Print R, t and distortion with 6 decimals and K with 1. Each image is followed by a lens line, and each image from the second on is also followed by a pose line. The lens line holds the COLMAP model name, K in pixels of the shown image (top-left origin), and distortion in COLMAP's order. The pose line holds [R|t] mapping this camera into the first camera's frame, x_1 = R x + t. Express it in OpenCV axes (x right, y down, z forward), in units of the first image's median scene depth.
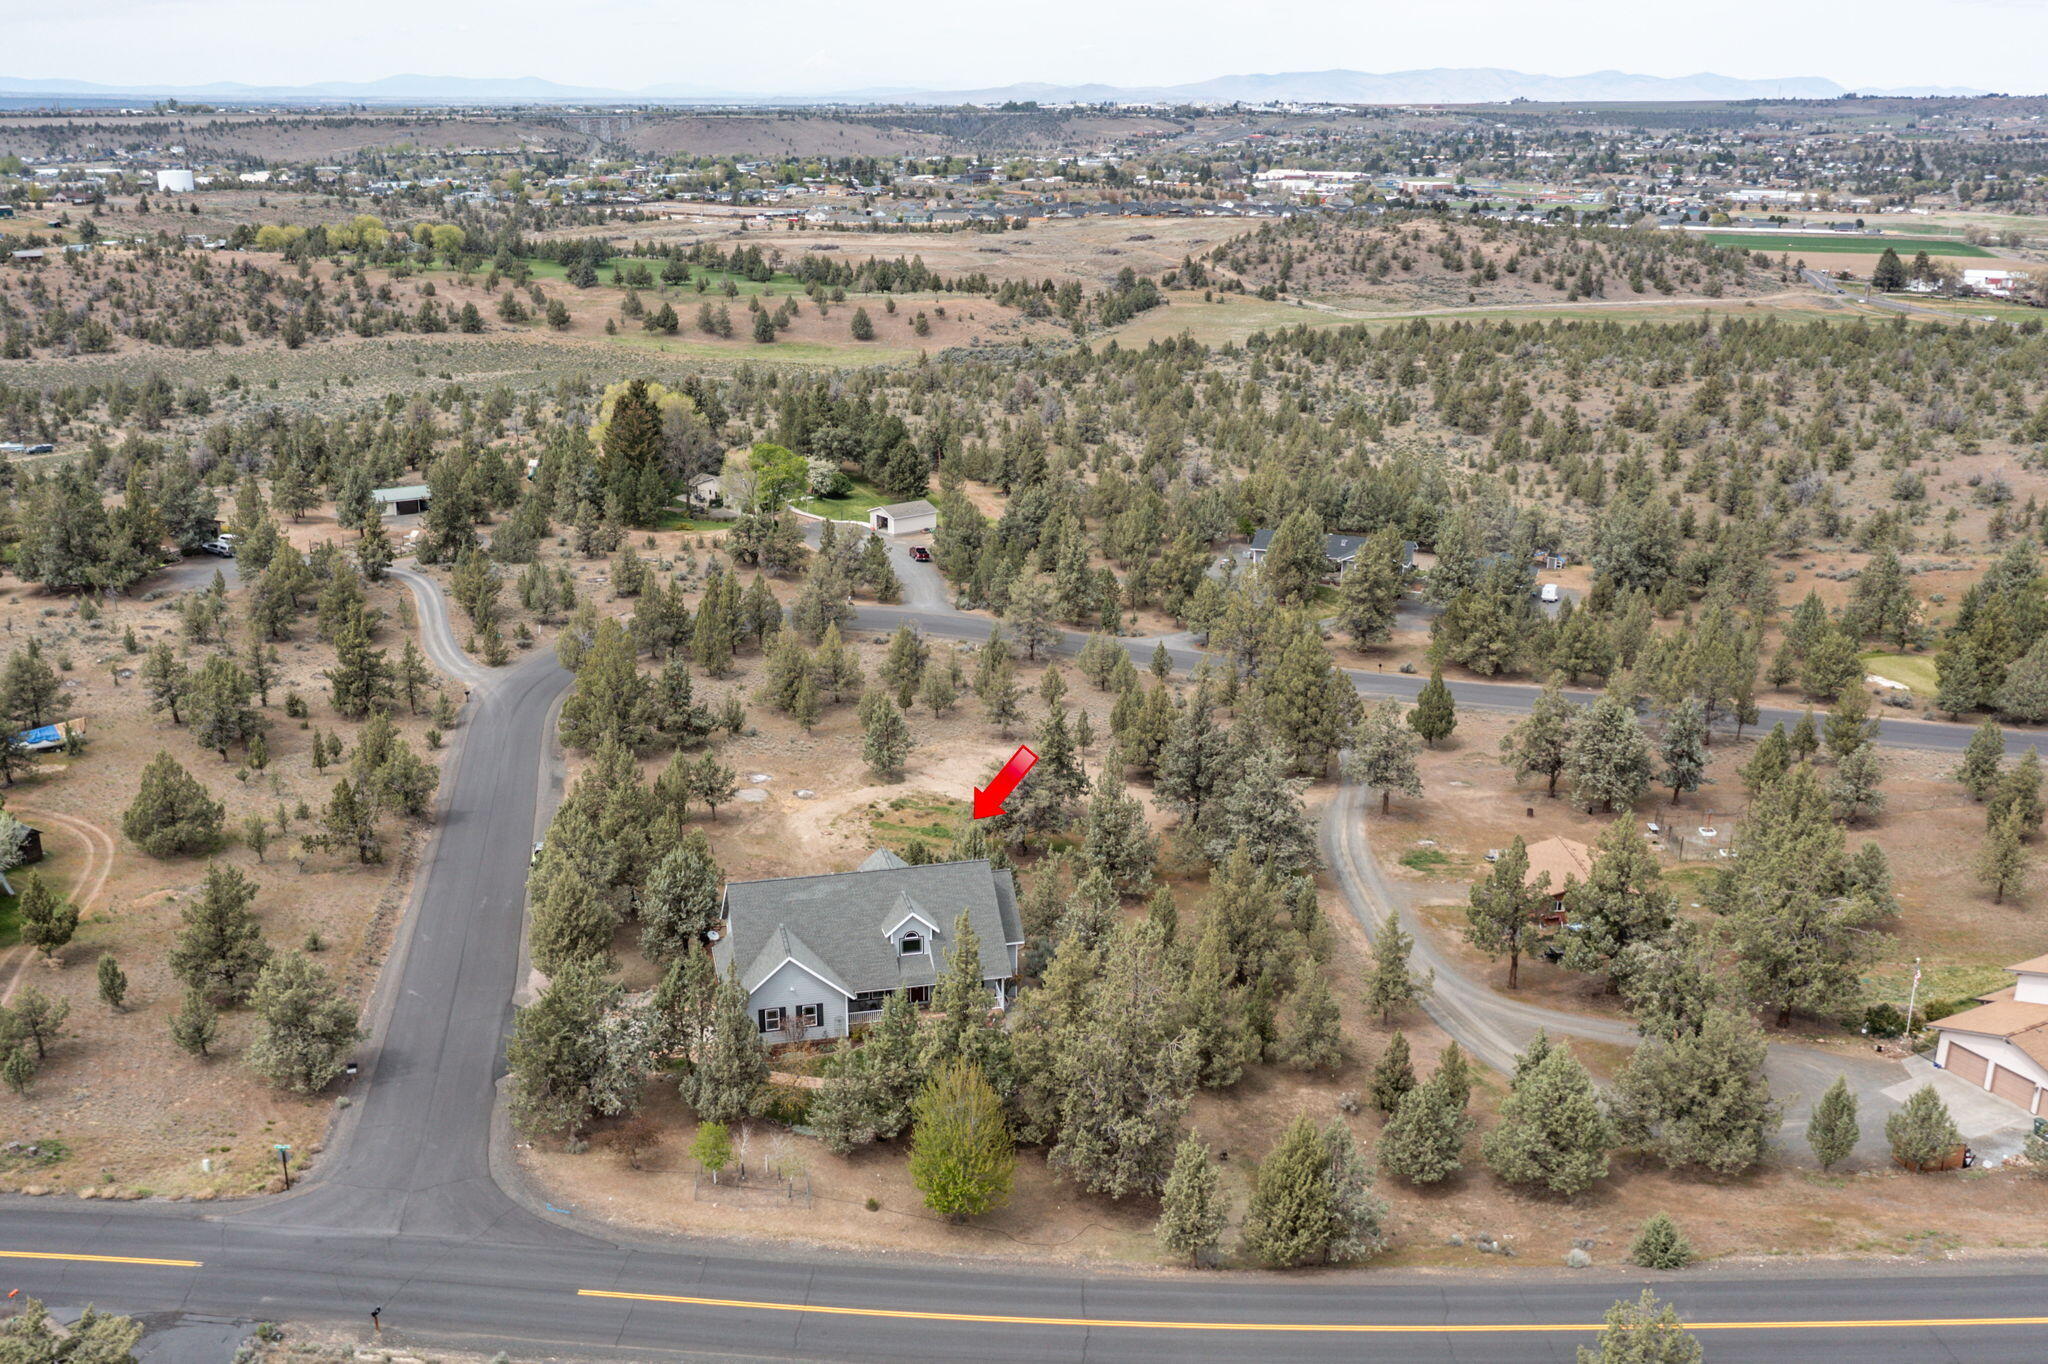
lens RADIAL K [[1825.8, 0, 1016.1], [0, 1825.8, 681.9], [0, 0, 1]] dist [-0.008724, -0.003096]
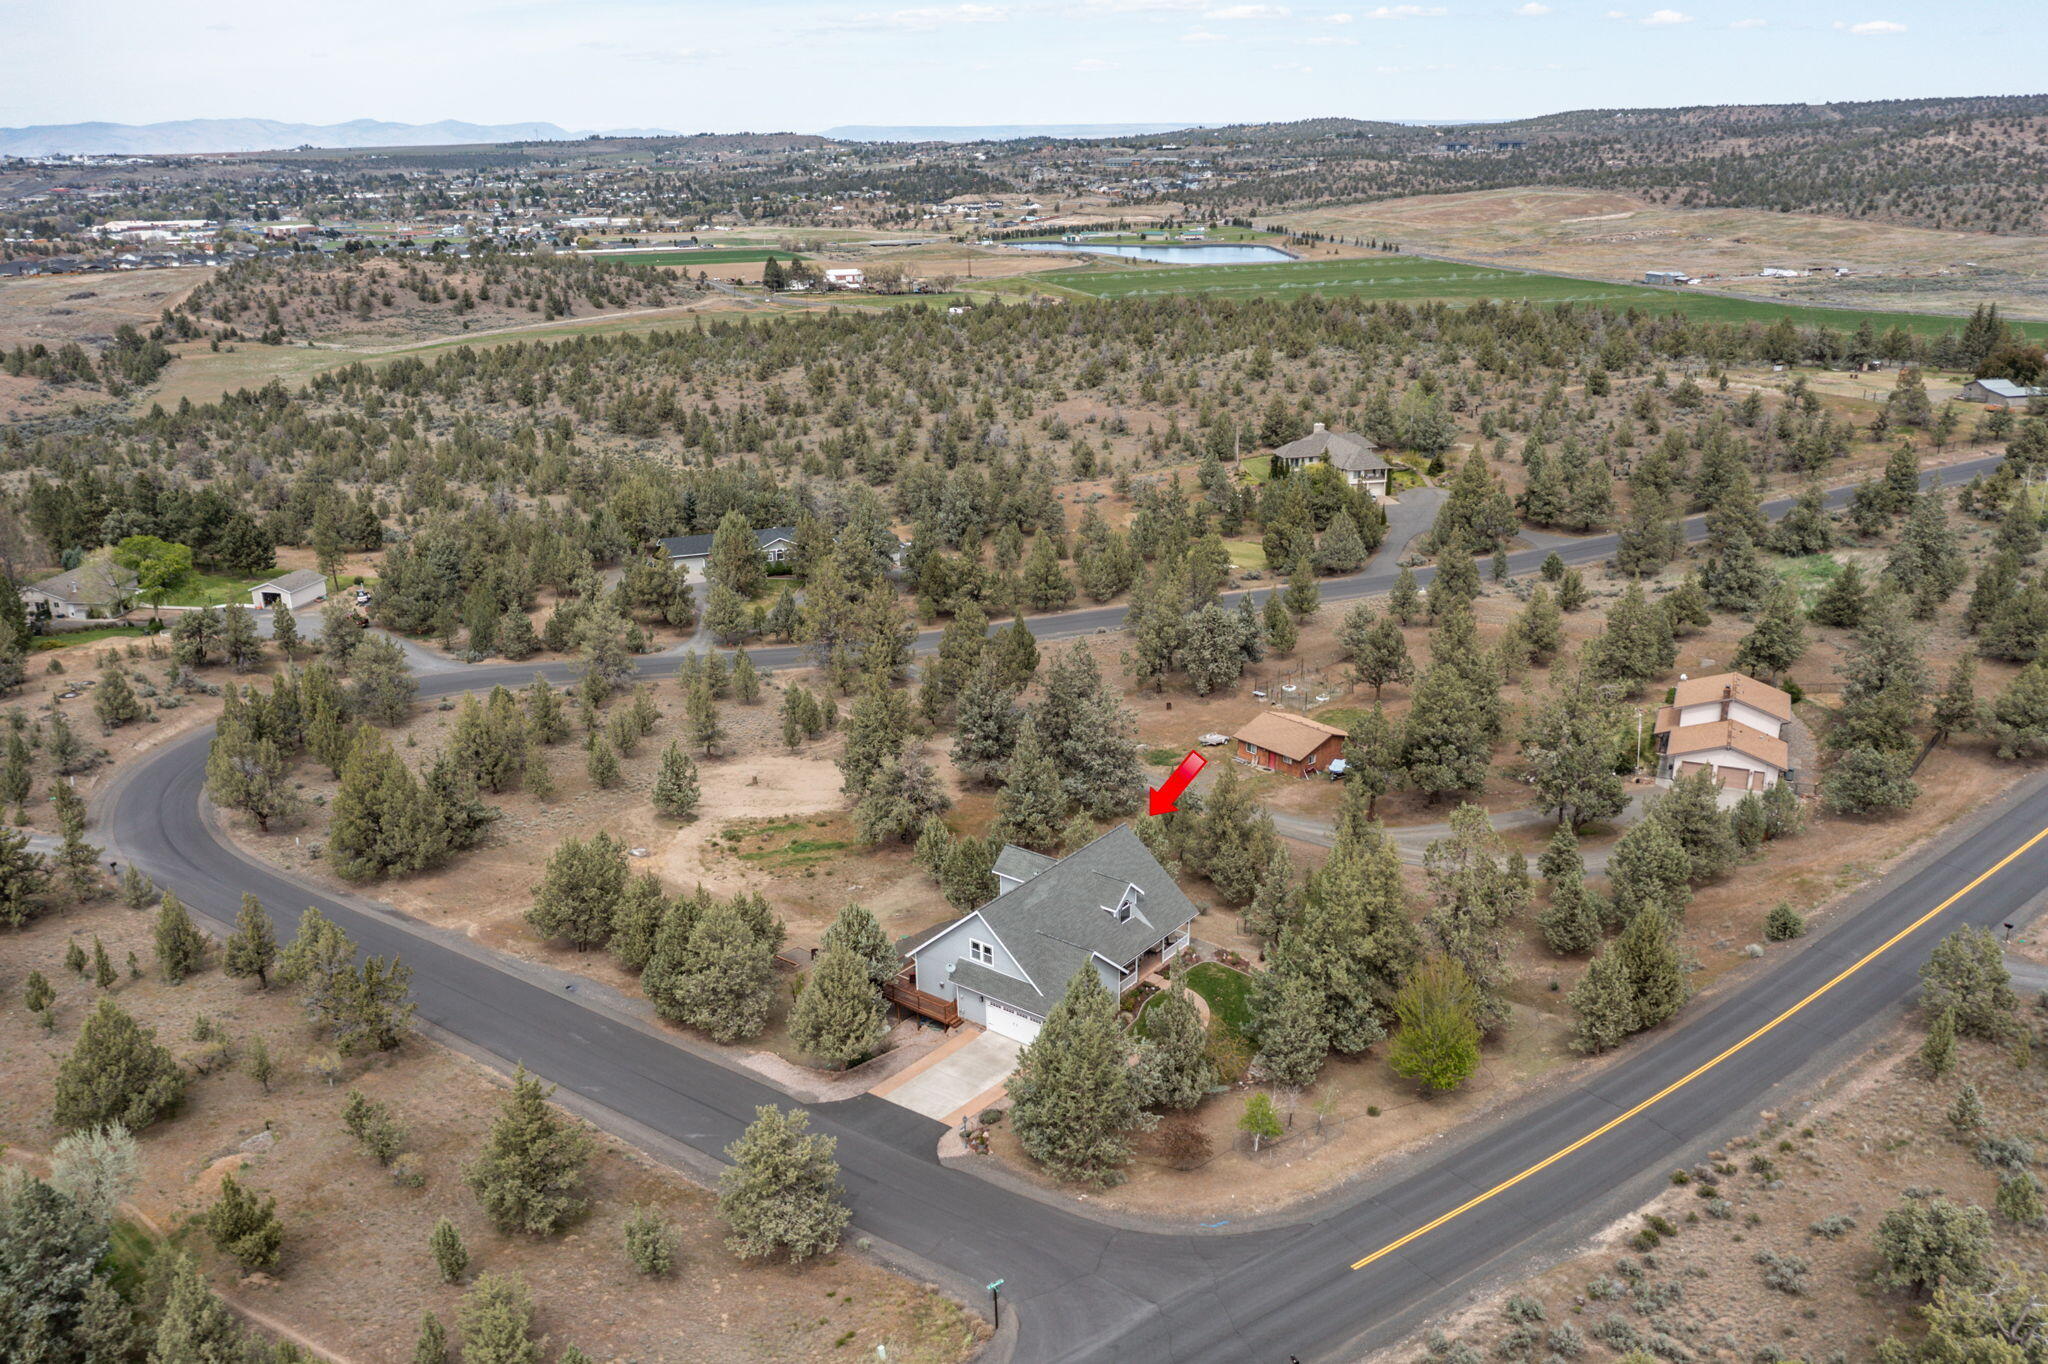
lens RADIAL K [[1601.9, 0, 1025.8], [0, 1601.9, 676.6], [0, 0, 1]] dist [-0.010735, -0.004899]
pose [[0.778751, -0.214370, 0.589569, -0.095090], [0.206906, 0.974984, 0.081211, -0.012434], [-0.592230, 0.058742, 0.803625, 0.038744]]
